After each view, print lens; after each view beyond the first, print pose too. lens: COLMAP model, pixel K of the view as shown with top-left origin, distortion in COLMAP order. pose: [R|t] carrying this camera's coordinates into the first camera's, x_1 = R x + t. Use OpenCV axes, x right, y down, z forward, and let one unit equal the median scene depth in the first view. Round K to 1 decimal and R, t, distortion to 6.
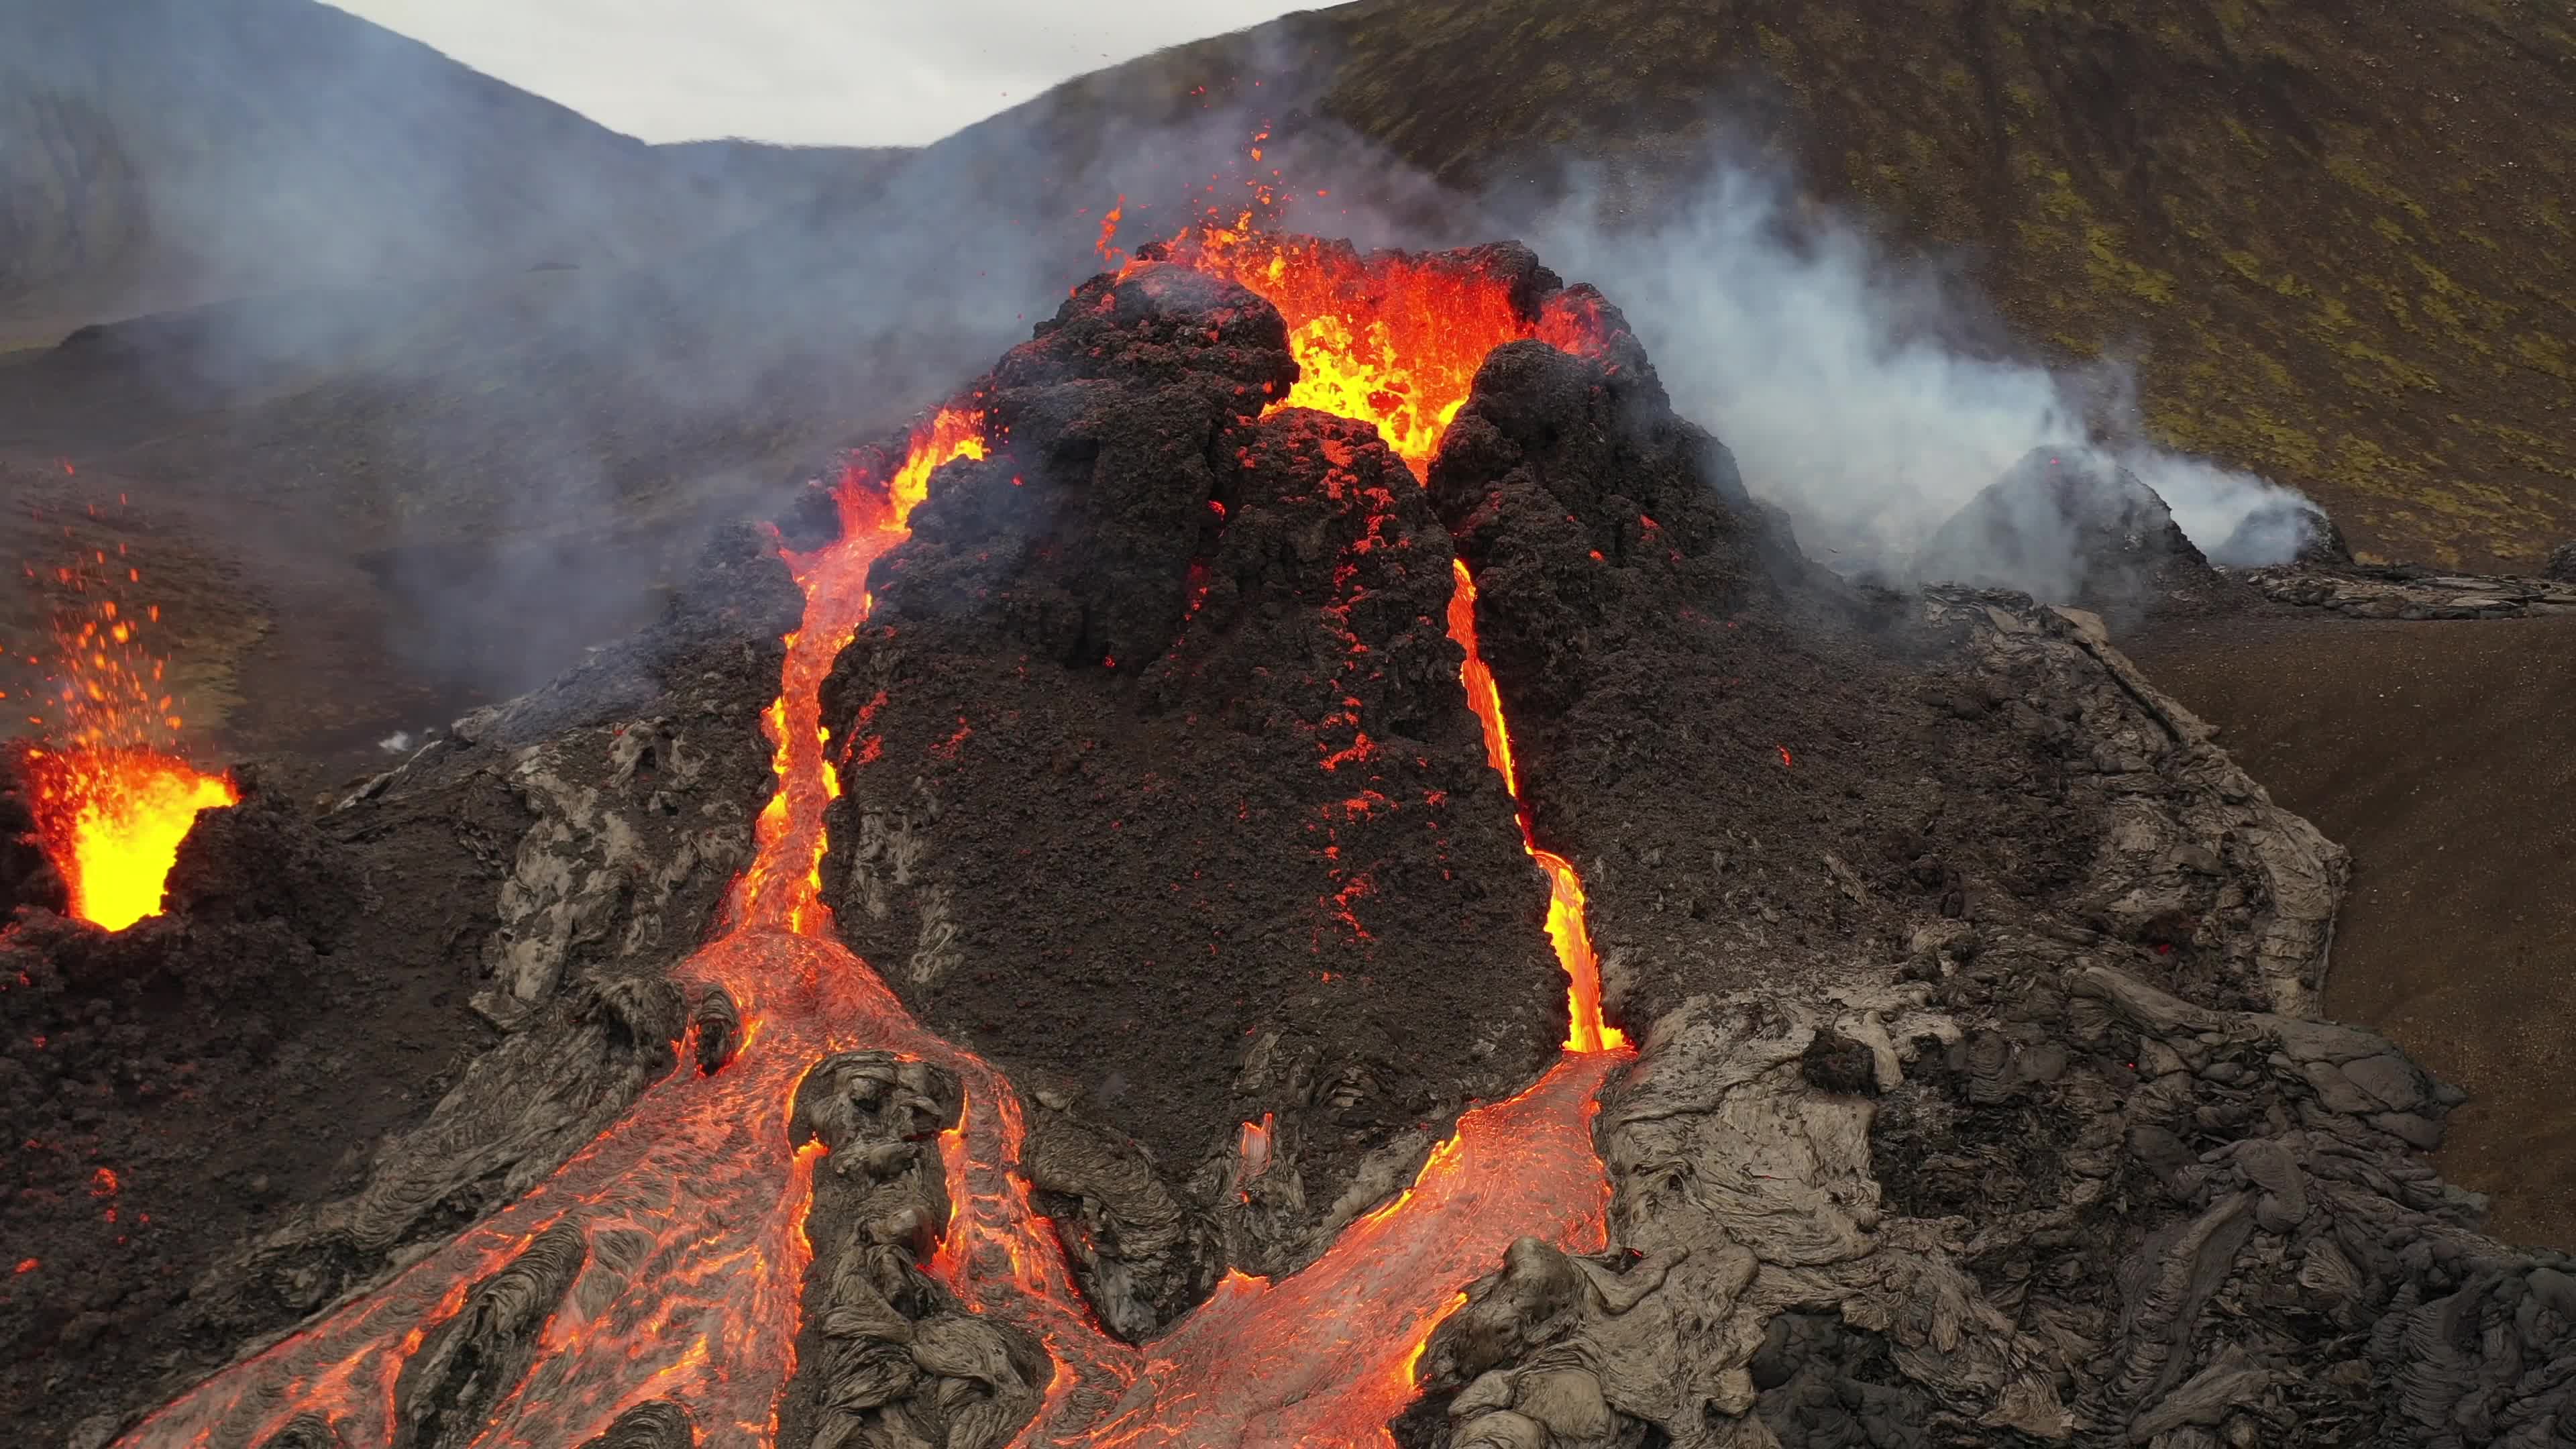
lens RADIAL K [[2882.1, 0, 1267.7], [0, 2882.1, 716.8], [0, 0, 1]] dist [-0.010659, -0.001791]
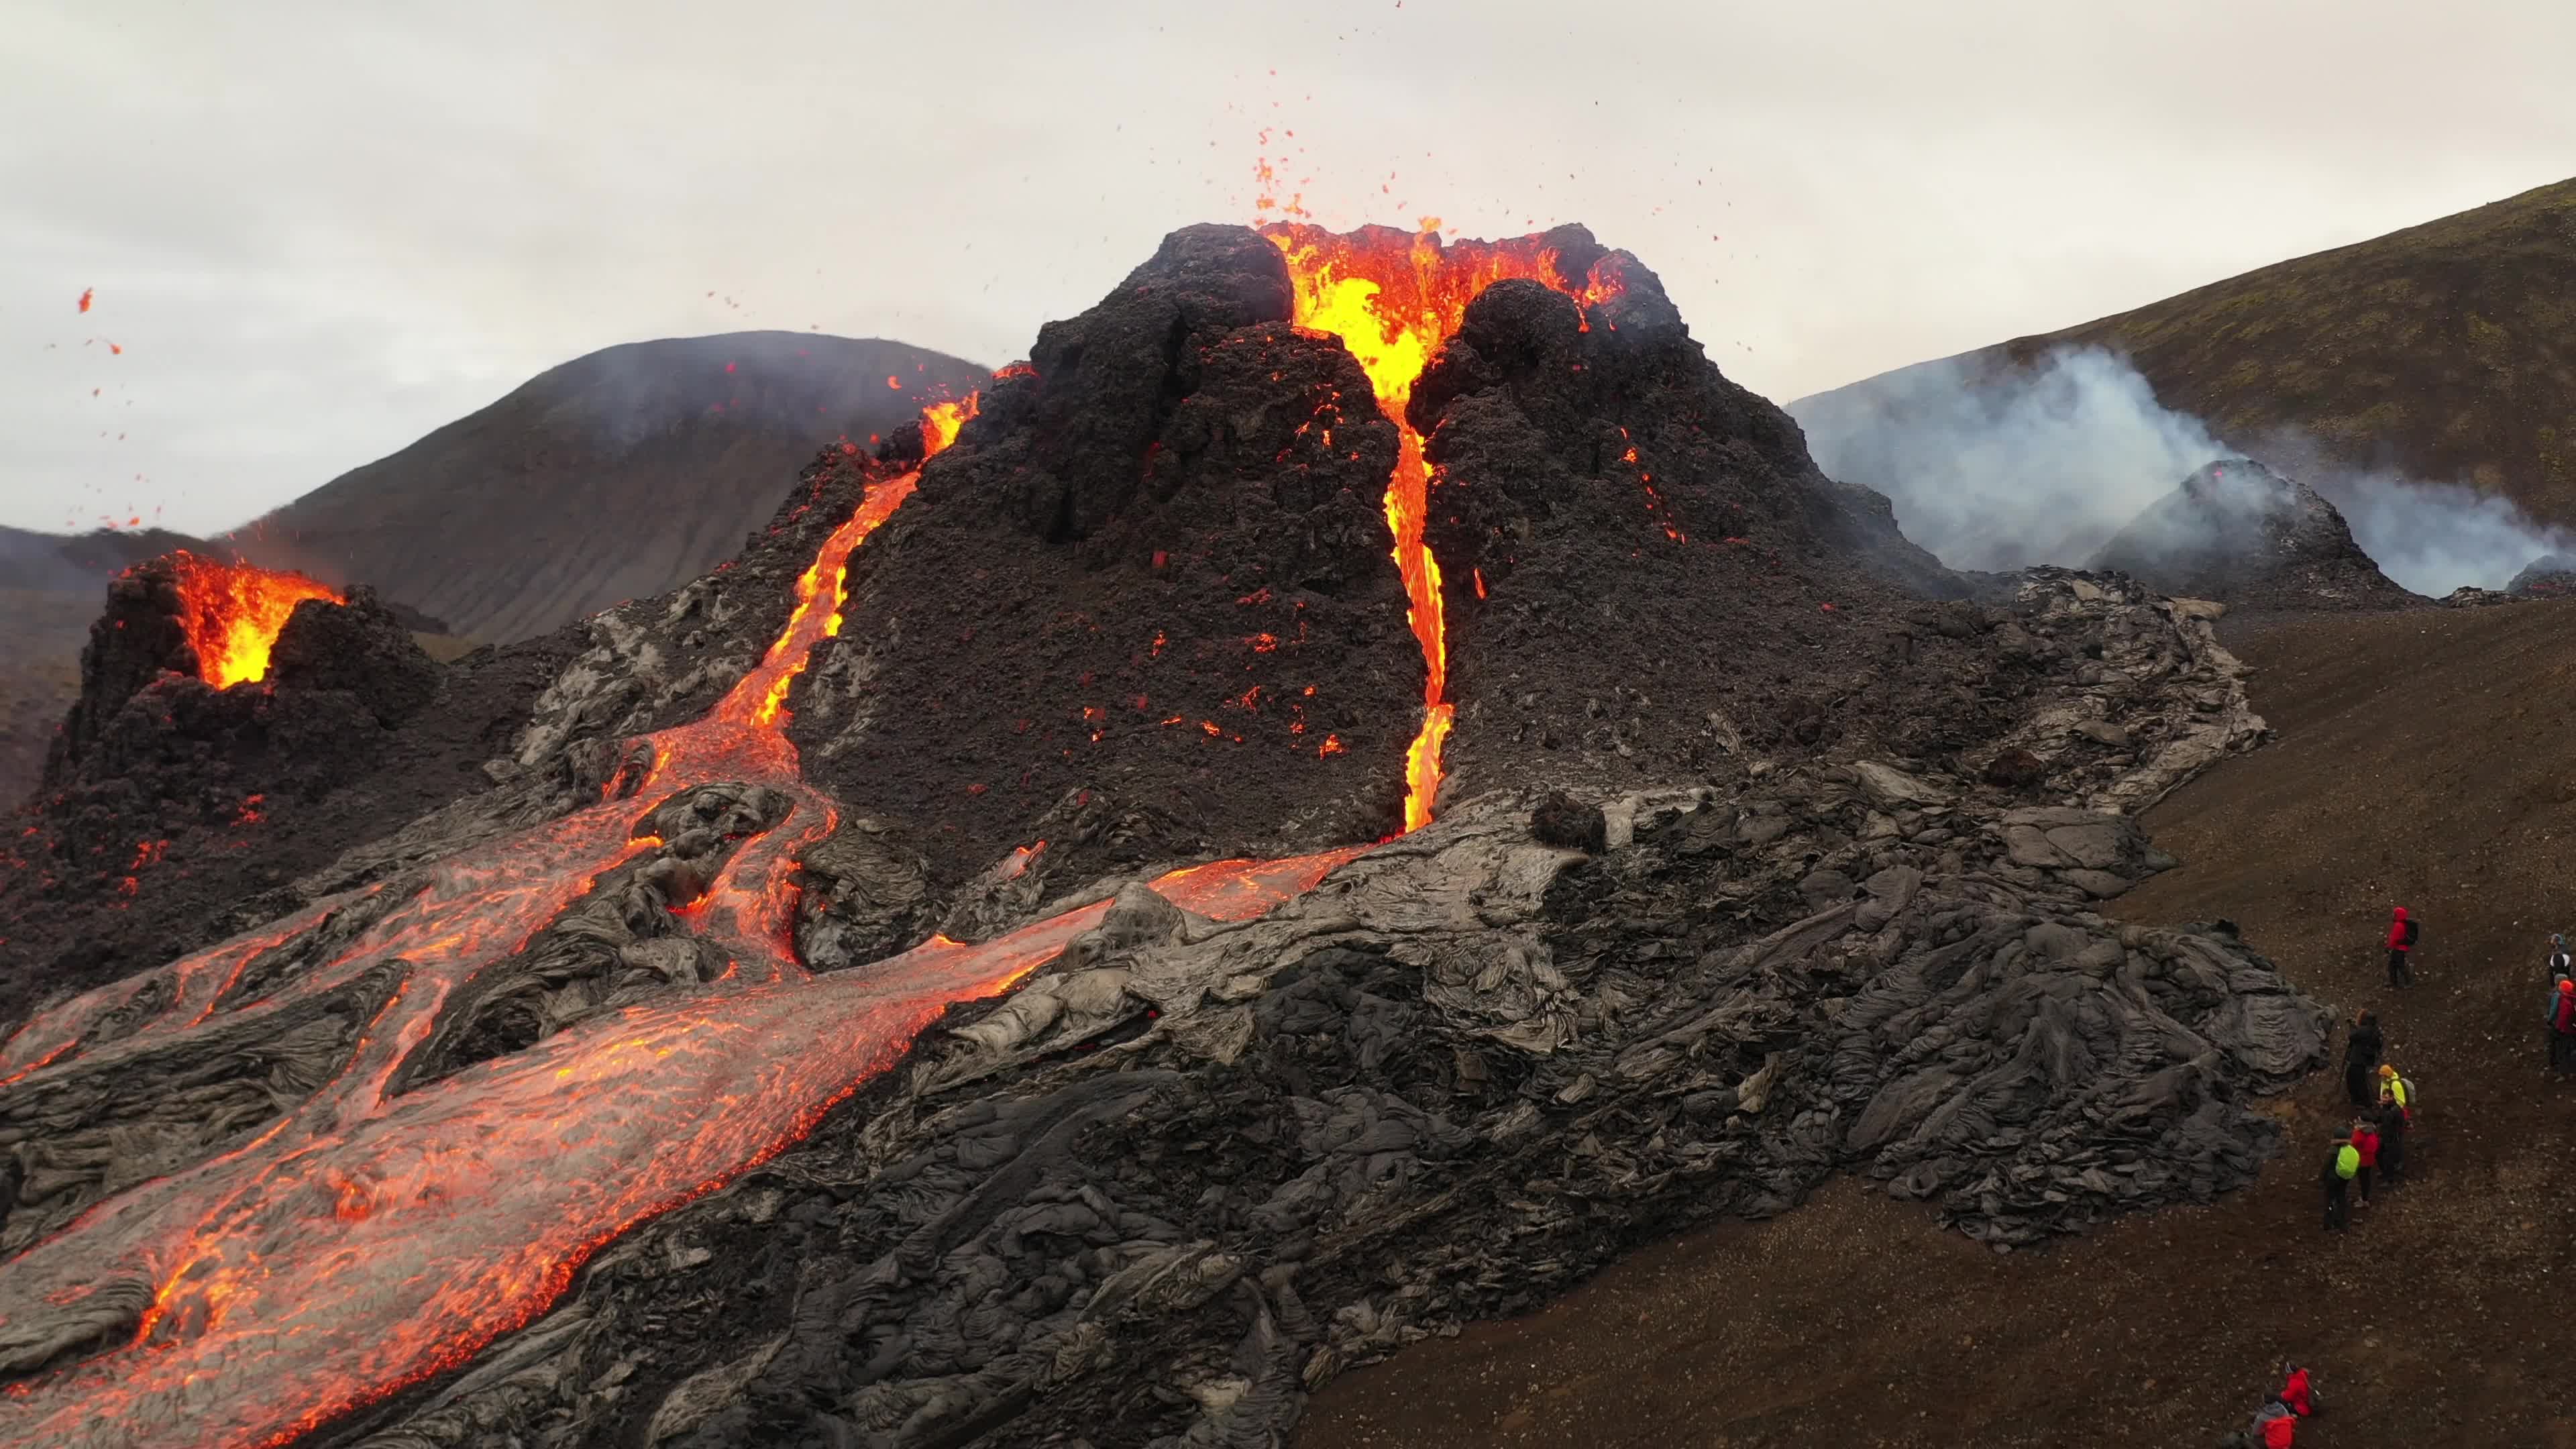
lens RADIAL K [[2882.1, 0, 1267.7], [0, 2882.1, 716.8], [0, 0, 1]] dist [-0.010659, -0.001791]
pose [[0.948866, 0.011736, -0.315462, 0.416685], [-0.059193, 0.988198, -0.141281, 0.231906], [0.310081, 0.152730, 0.938362, -0.028682]]
